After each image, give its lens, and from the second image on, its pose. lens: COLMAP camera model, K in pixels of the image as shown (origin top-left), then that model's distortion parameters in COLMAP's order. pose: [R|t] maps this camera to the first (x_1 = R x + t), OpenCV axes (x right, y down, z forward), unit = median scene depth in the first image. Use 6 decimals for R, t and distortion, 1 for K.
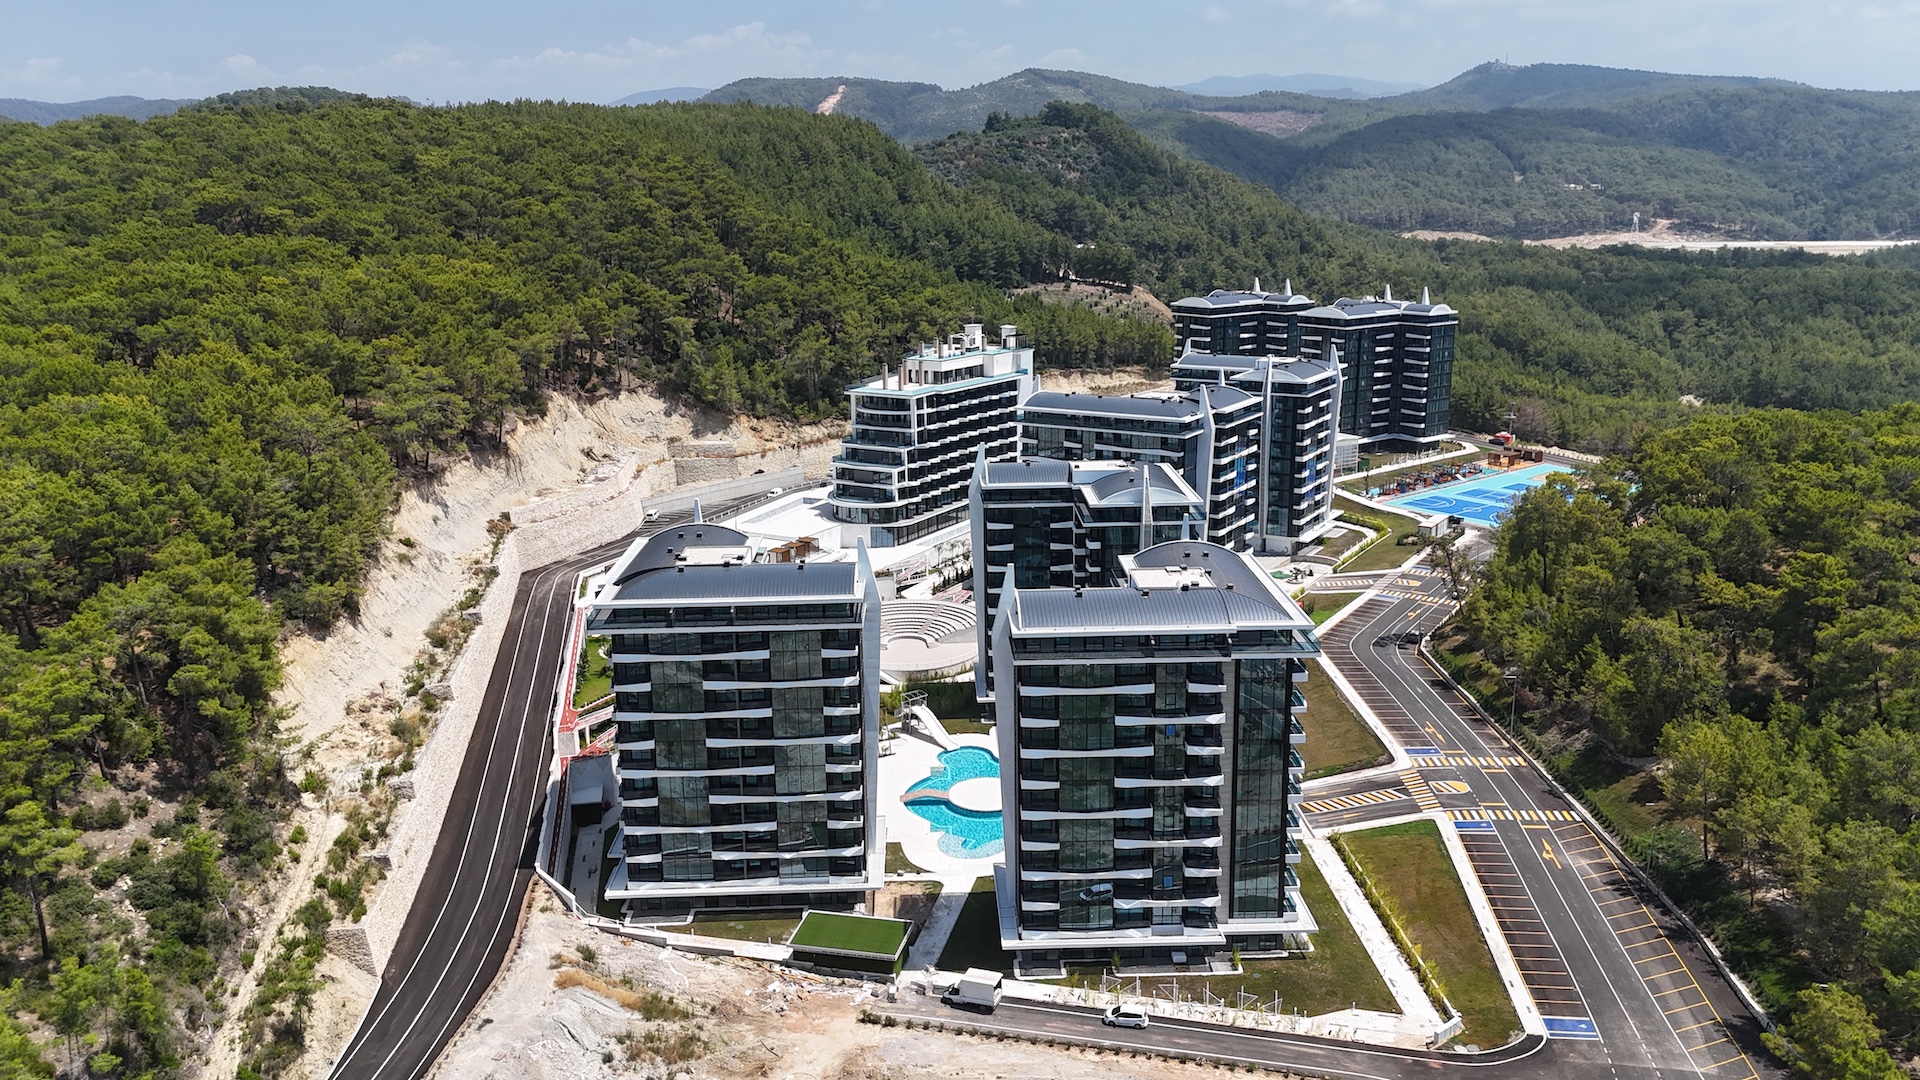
lens RADIAL K [[1456.8, 0, 961.9], [0, 1456.8, 489.8], [0, 0, 1]] dist [0.072560, -0.047807]
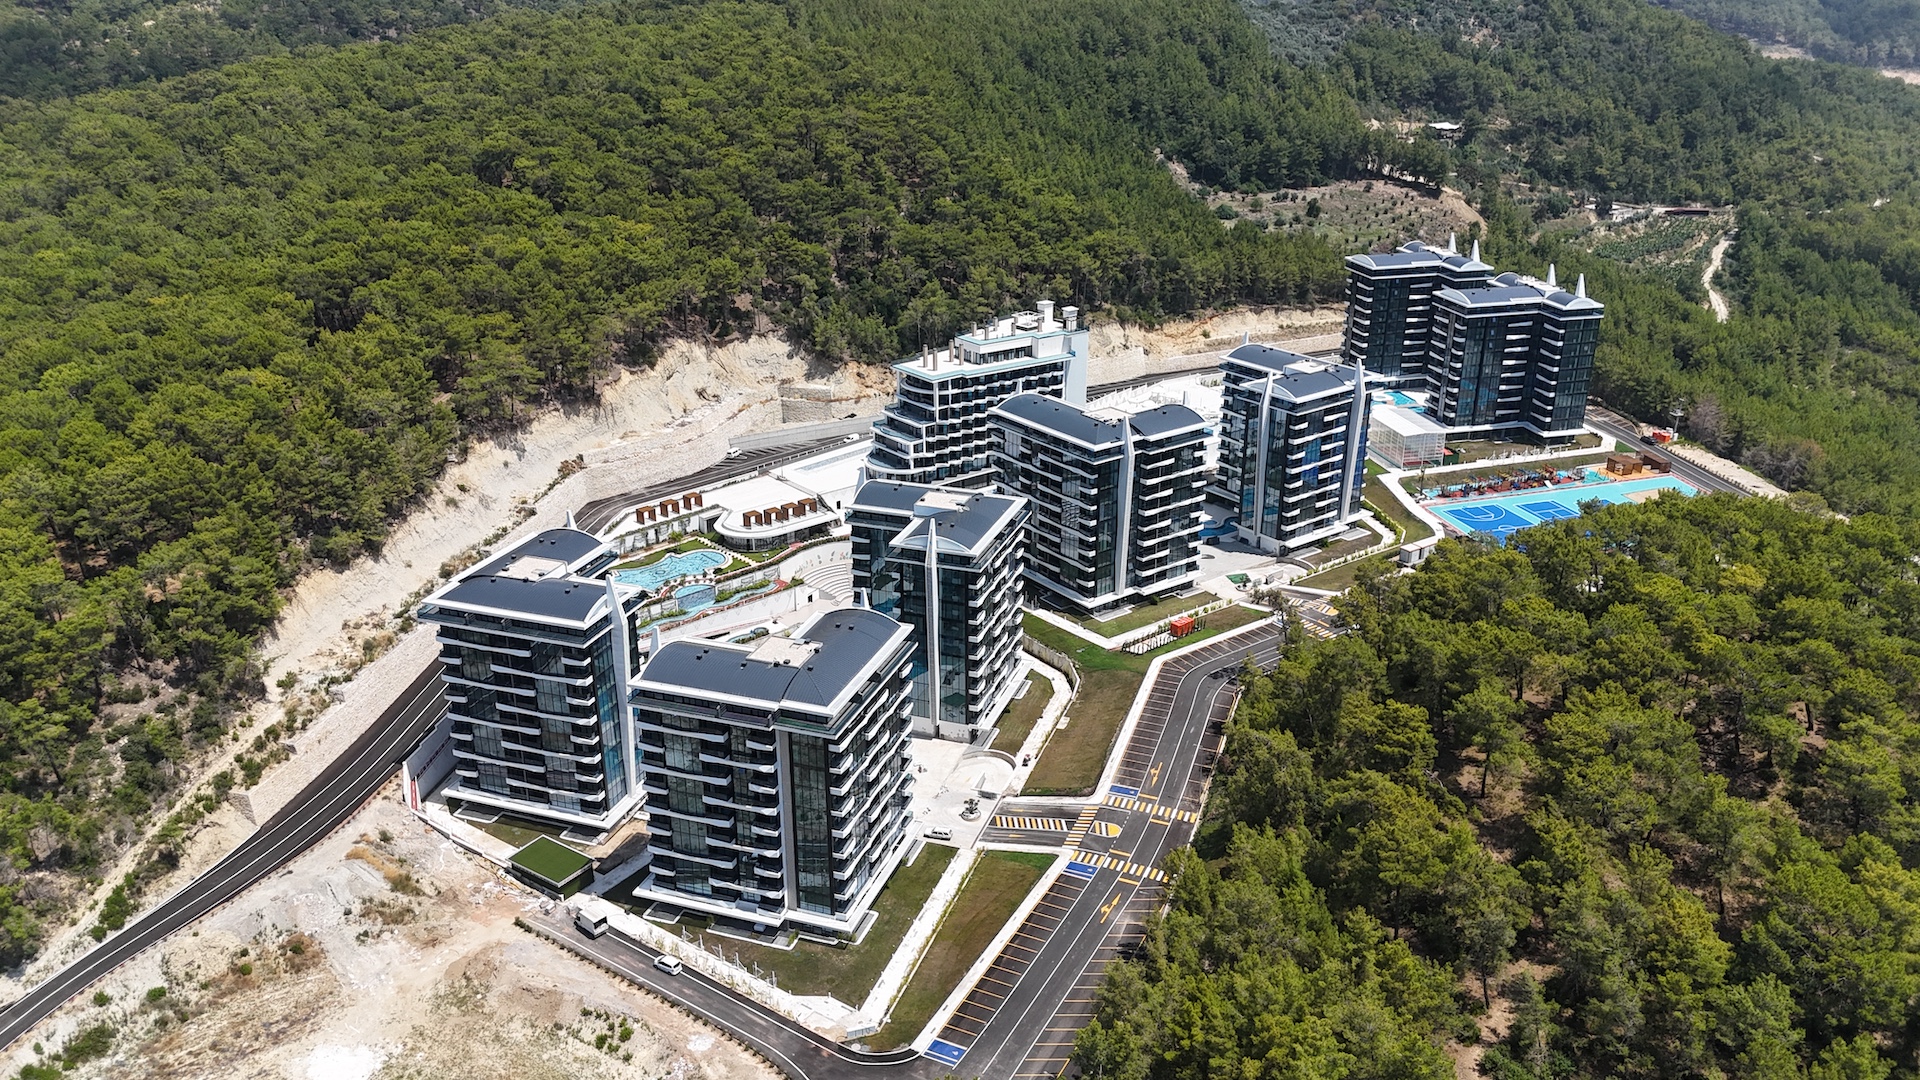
lens RADIAL K [[1415.5, 0, 918.0], [0, 1415.5, 525.4], [0, 0, 1]] dist [0.088044, -0.088932]
pose [[0.933332, 0.138285, -0.331315, 0.423409], [-0.083520, 0.981156, 0.174235, -0.180653], [0.349165, -0.134948, 0.927293, -0.073444]]
